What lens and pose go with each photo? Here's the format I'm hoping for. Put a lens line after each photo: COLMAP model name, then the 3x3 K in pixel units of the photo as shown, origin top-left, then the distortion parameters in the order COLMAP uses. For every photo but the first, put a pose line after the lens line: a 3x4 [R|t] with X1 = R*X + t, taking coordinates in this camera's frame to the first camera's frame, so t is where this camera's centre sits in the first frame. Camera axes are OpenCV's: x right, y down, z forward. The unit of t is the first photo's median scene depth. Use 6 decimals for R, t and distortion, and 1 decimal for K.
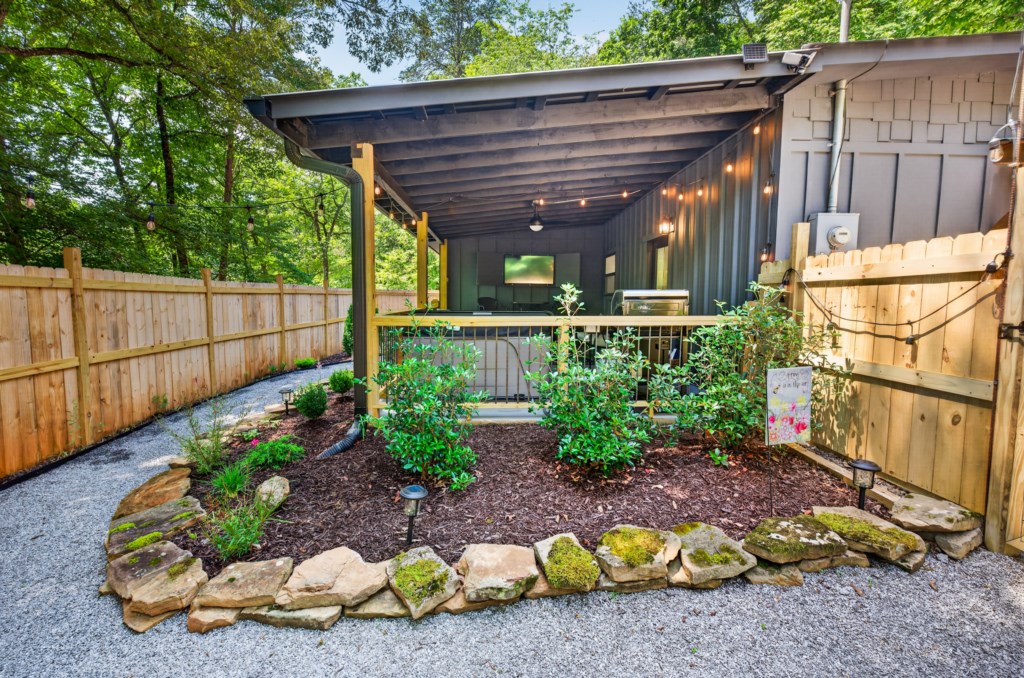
lens RADIAL K [[444.0, 0, 511.6], [0, 444.0, 334.4], [0, 0, 1]] dist [-0.001056, 0.000130]
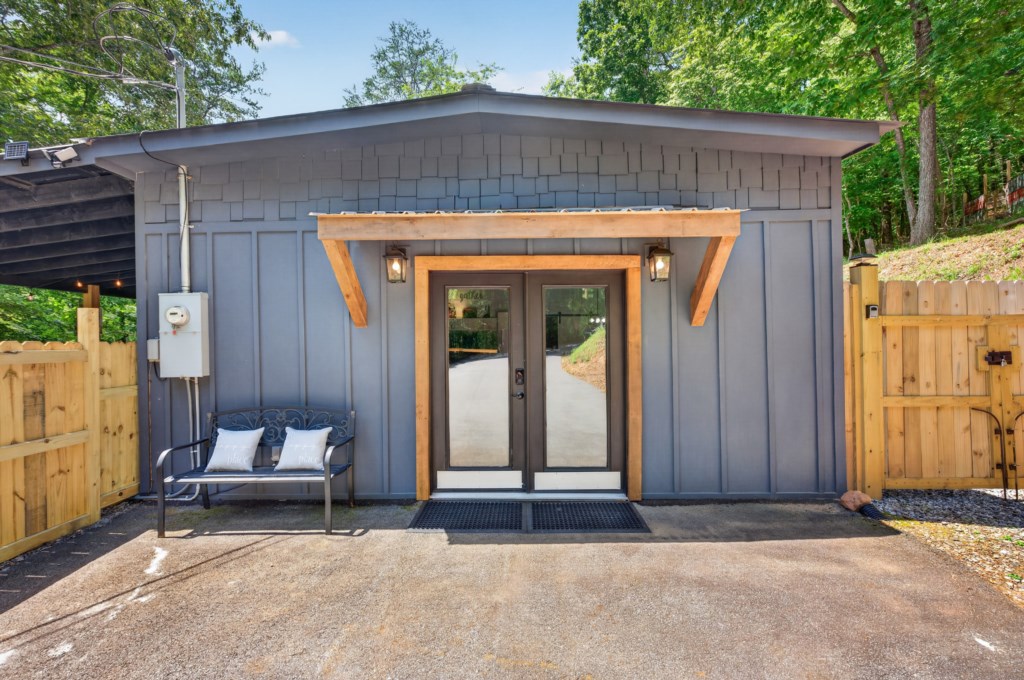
lens RADIAL K [[447.8, 0, 515.0], [0, 447.8, 339.3], [0, 0, 1]] dist [-0.000923, -0.000101]
pose [[0.997940, -0.026385, -0.058470, 1.459686], [0.021382, 0.996185, -0.084603, -0.065907], [0.060479, 0.083179, 0.994698, 0.050264]]
